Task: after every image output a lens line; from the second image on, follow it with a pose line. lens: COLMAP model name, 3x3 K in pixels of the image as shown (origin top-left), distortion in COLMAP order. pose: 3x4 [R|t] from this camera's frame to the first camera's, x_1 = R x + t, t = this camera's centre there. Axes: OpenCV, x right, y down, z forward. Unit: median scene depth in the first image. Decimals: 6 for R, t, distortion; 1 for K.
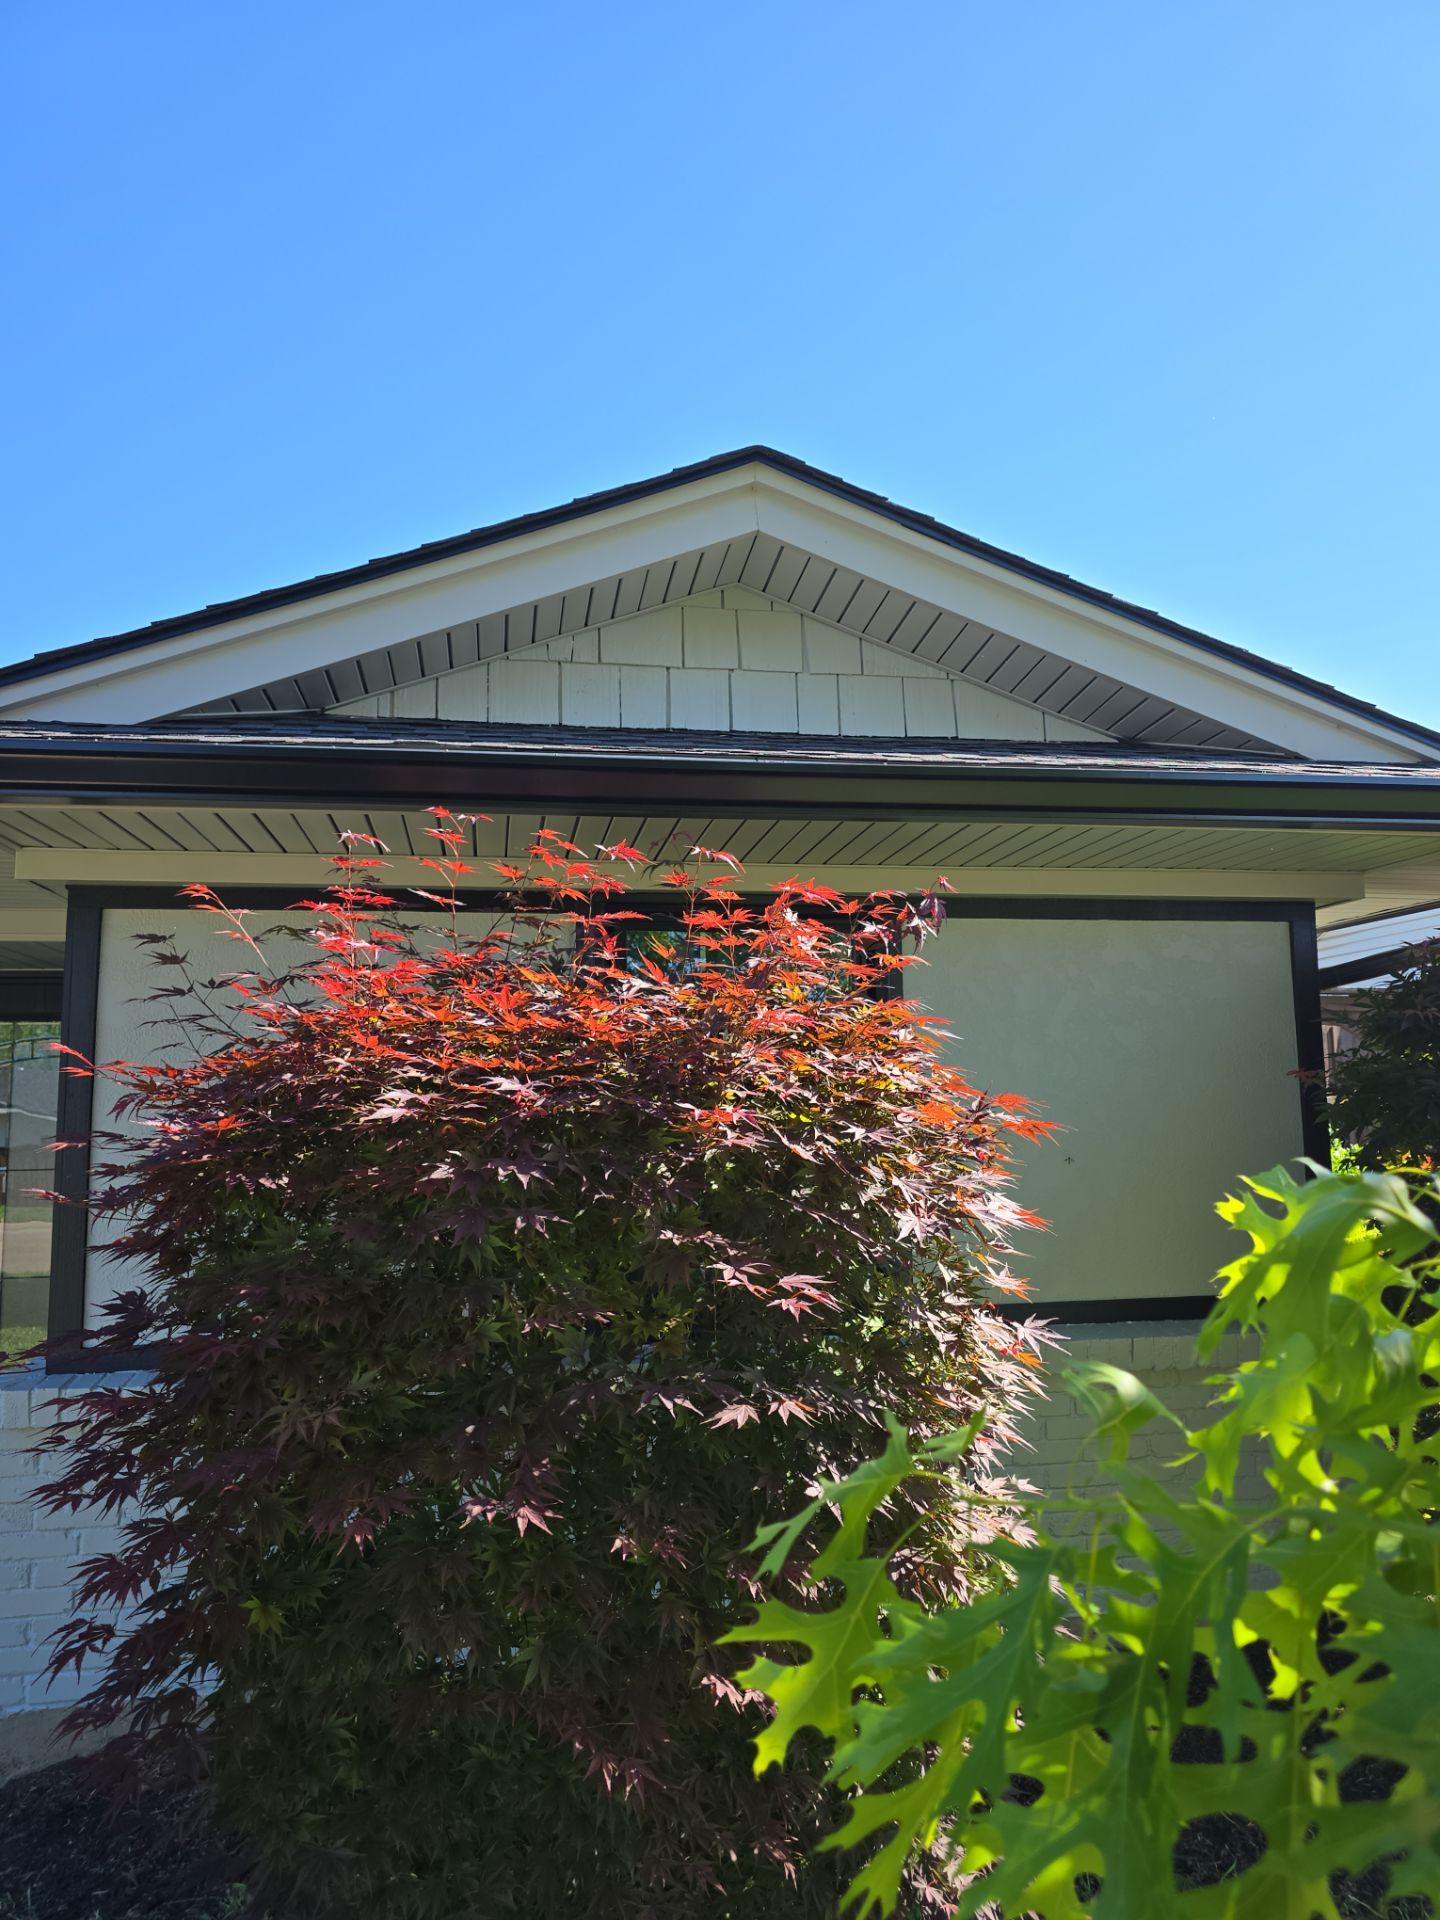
lens RADIAL K [[1300.2, 0, 729.6], [0, 1300.2, 958.5], [0, 0, 1]] dist [0.078866, -0.075524]
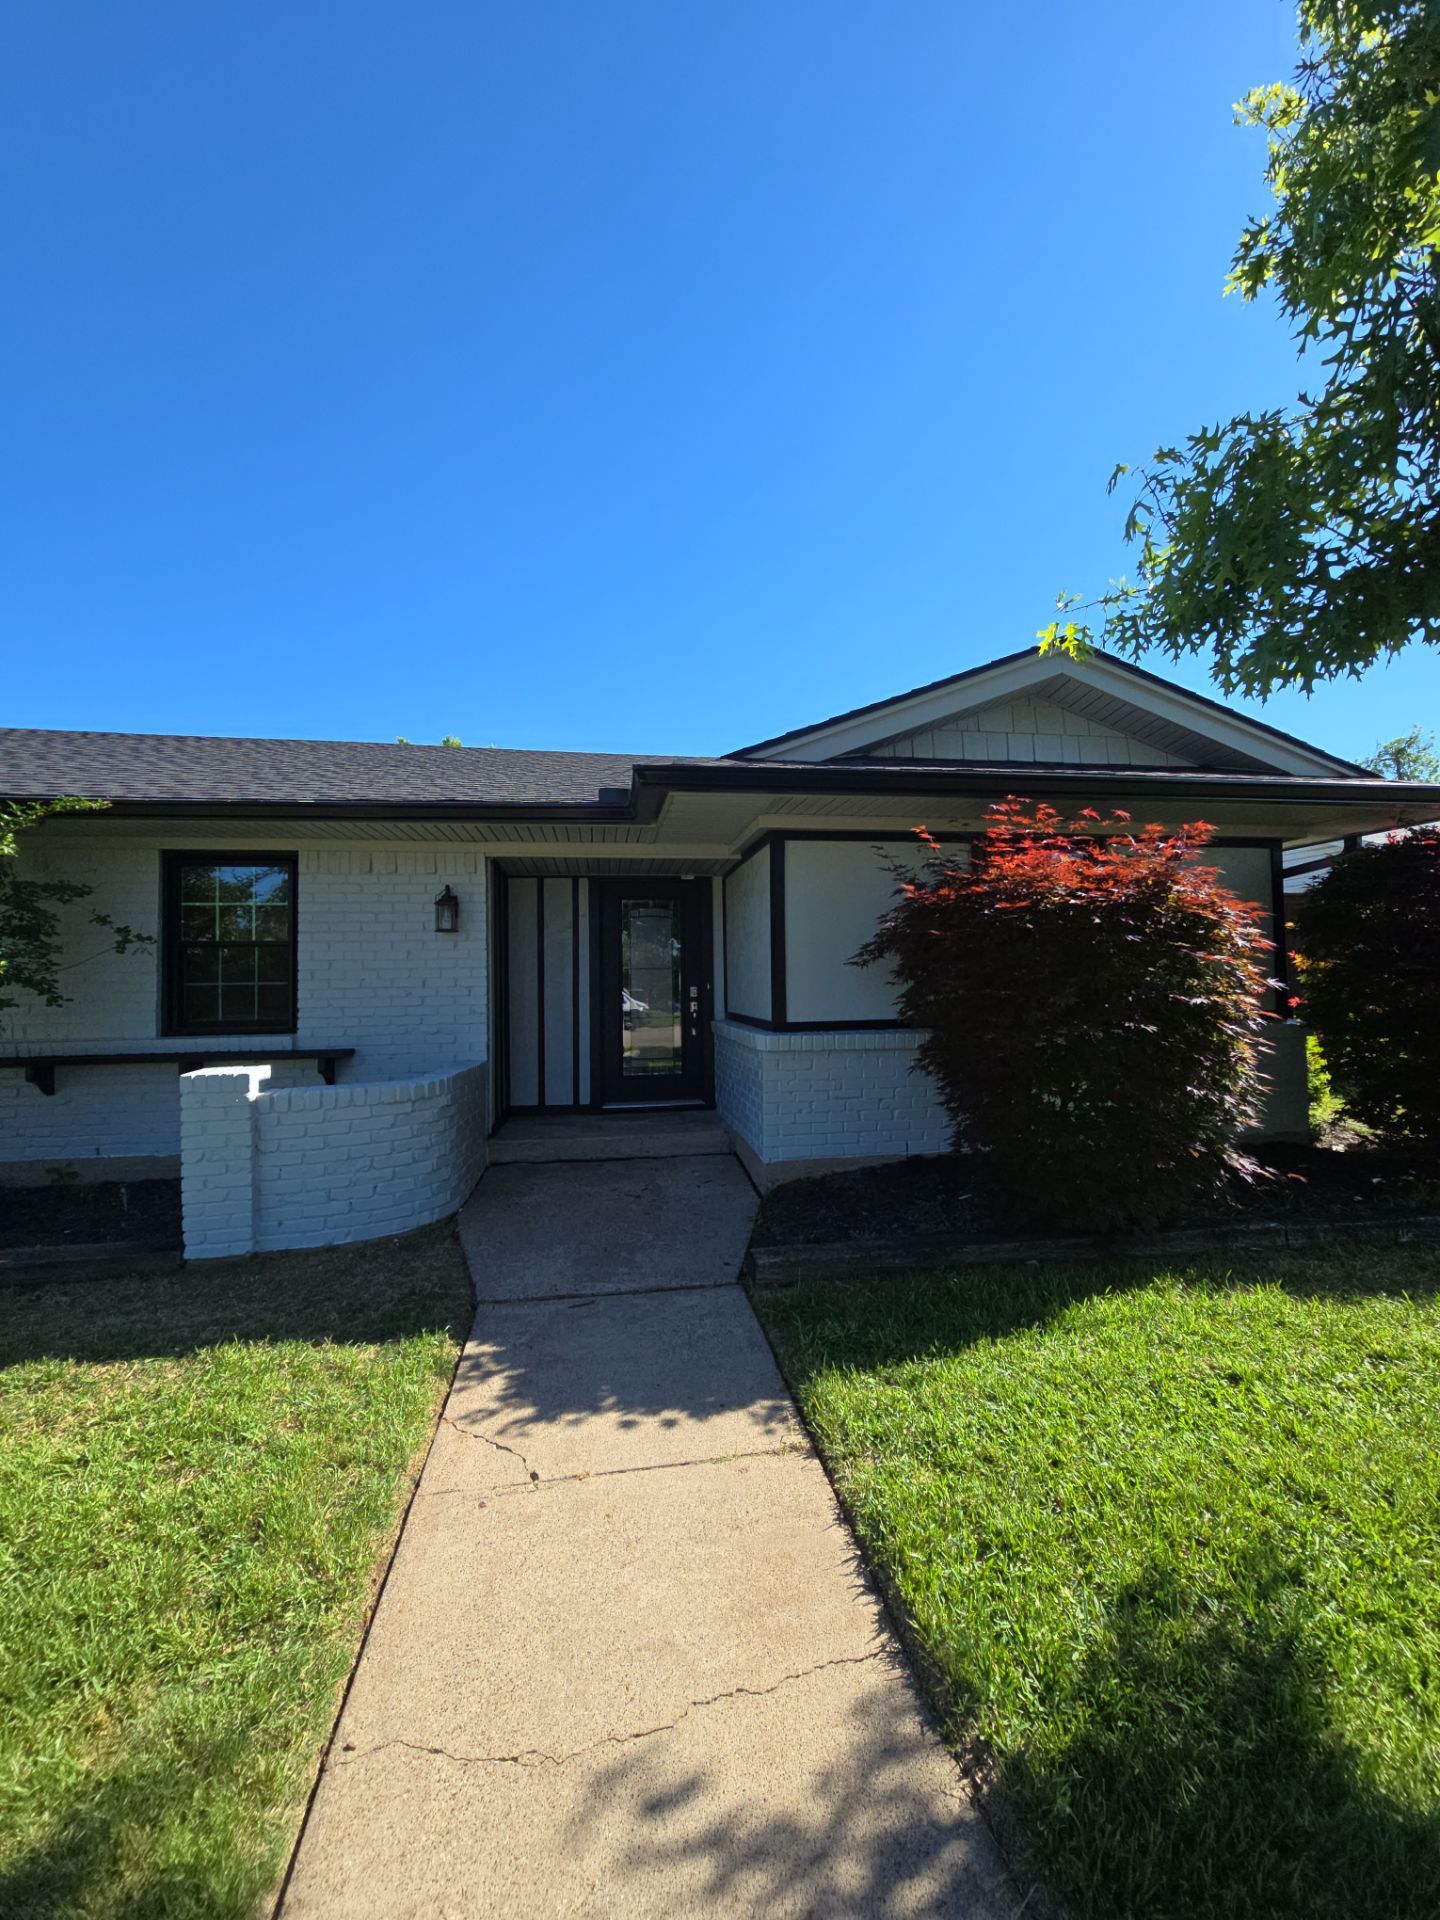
lens RADIAL K [[782.9, 0, 734.8], [0, 782.9, 954.7], [0, 0, 1]] dist [0.009918, -0.007238]
pose [[0.999910, 0.002951, -0.013082, -0.812830], [-0.001905, 0.996854, 0.079232, 0.082835], [0.013275, -0.079200, 0.996770, -0.620514]]
